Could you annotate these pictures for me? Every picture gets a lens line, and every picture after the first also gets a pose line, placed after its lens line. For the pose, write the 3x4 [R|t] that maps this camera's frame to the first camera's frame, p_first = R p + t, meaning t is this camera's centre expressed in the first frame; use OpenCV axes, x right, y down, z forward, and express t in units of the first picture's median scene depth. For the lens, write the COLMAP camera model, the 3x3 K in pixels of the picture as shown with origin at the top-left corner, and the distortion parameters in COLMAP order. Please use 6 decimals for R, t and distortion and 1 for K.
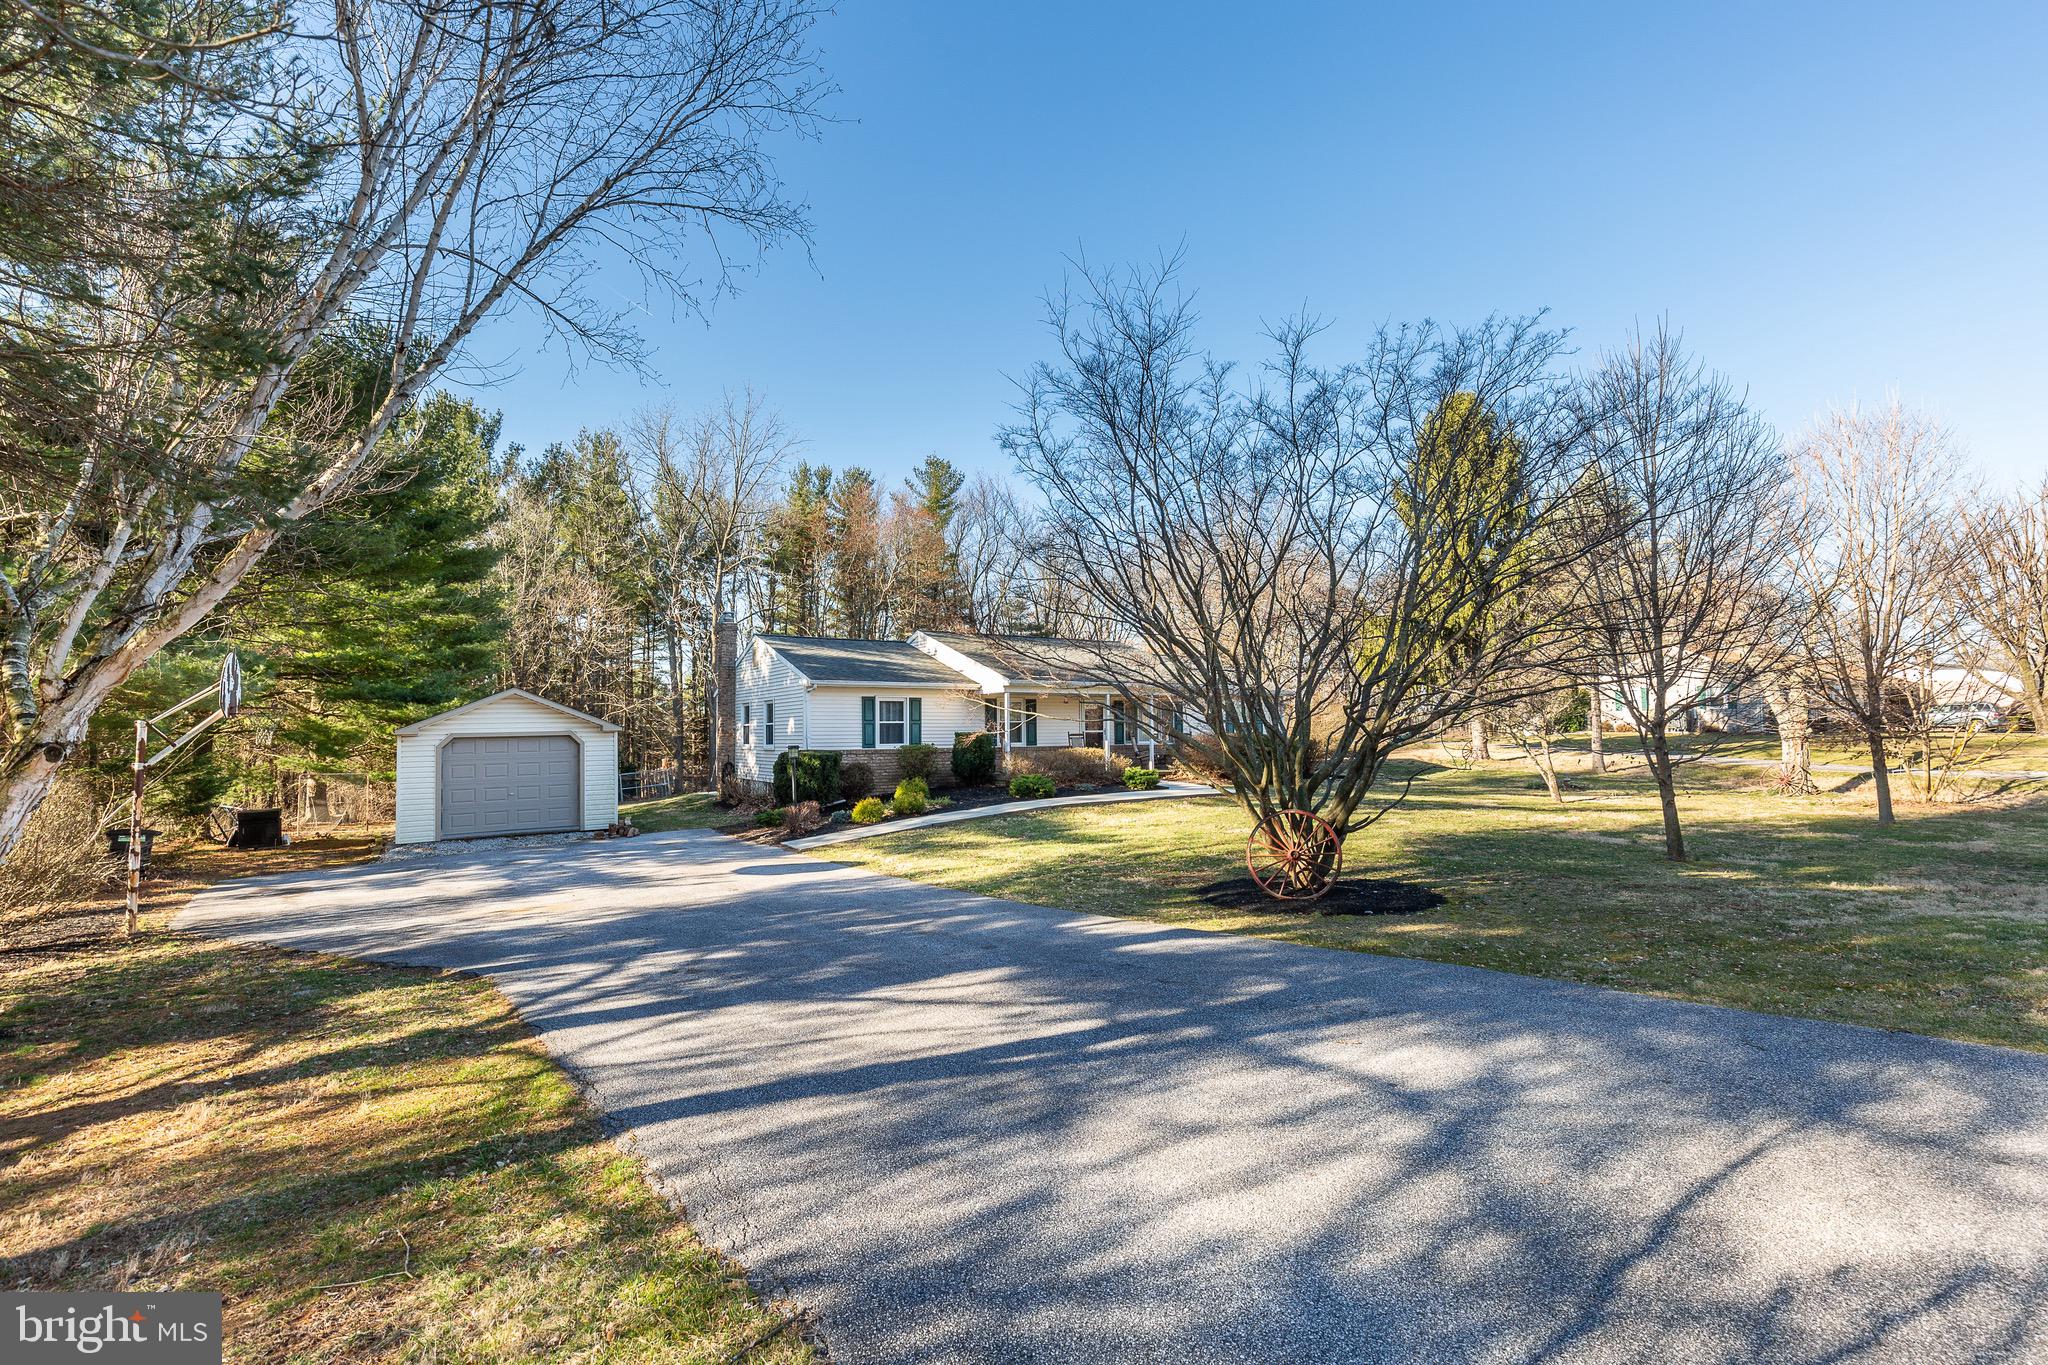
lens RADIAL K [[943.1, 0, 1028.5], [0, 943.1, 709.0], [0, 0, 1]] dist [0.011166, -0.000080]
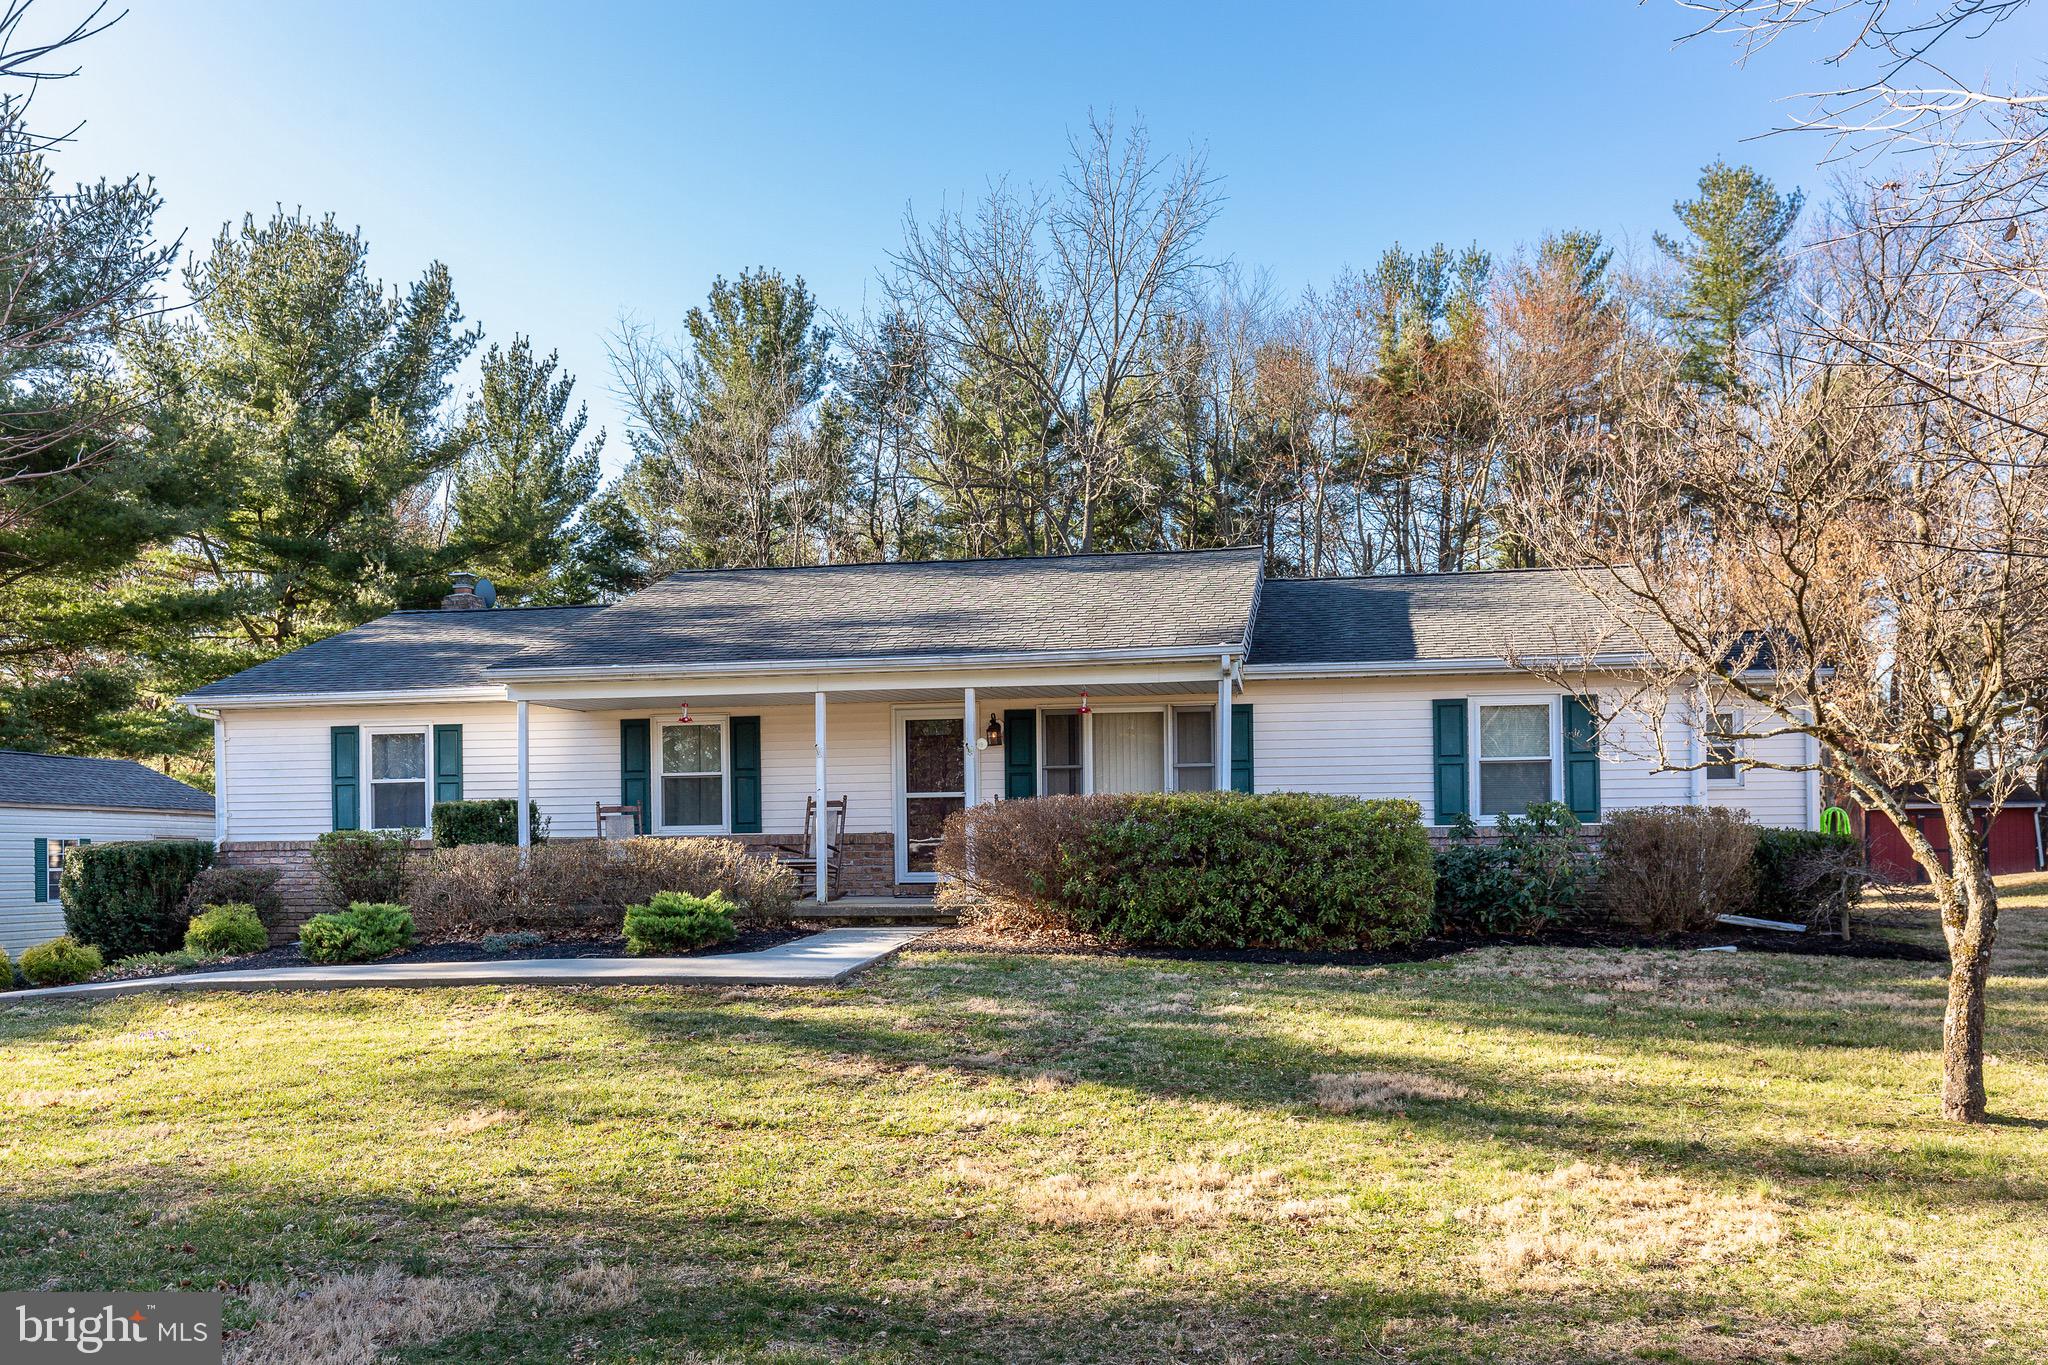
lens RADIAL K [[1739.9, 0, 1025.8], [0, 1739.9, 812.0], [0, 0, 1]] dist [0.002221, 0.007777]
pose [[0.730970, -0.007861, -0.682364, 0.637410], [0.025511, 0.999549, 0.015814, 0.023186], [0.681933, -0.028967, 0.730841, 0.585589]]
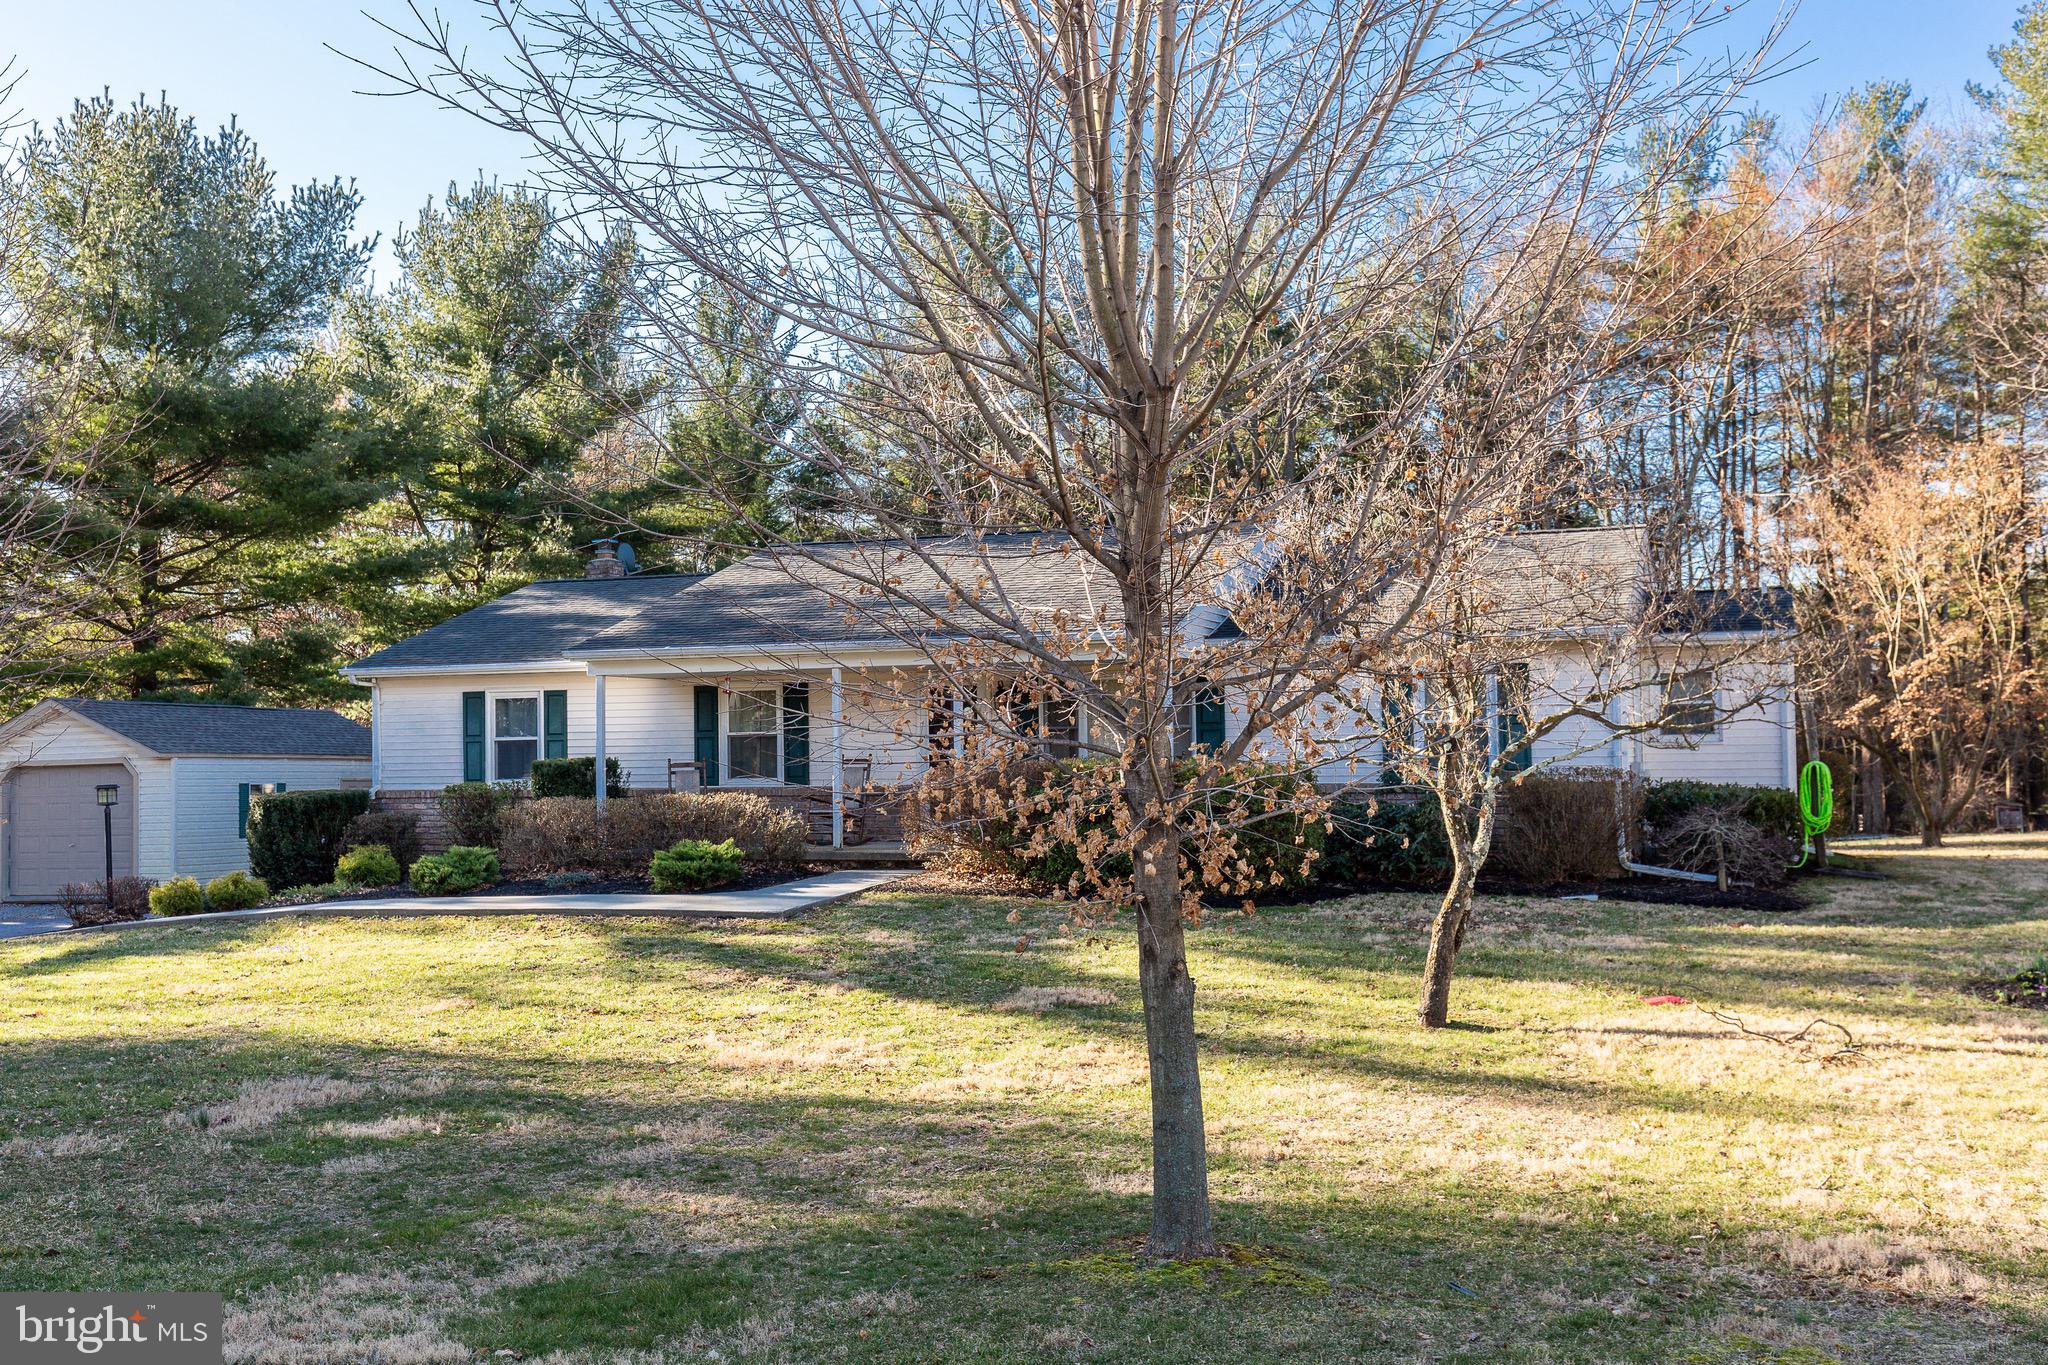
lens RADIAL K [[2008.8, 0, 1024.0], [0, 2008.8, 682.5], [0, 0, 1]] dist [0.005666, 0.014026]
pose [[0.600447, -0.025889, -0.799246, 0.914127], [0.030891, 0.999481, -0.009167, 0.001822], [0.799068, -0.019186, 0.600934, 0.543445]]
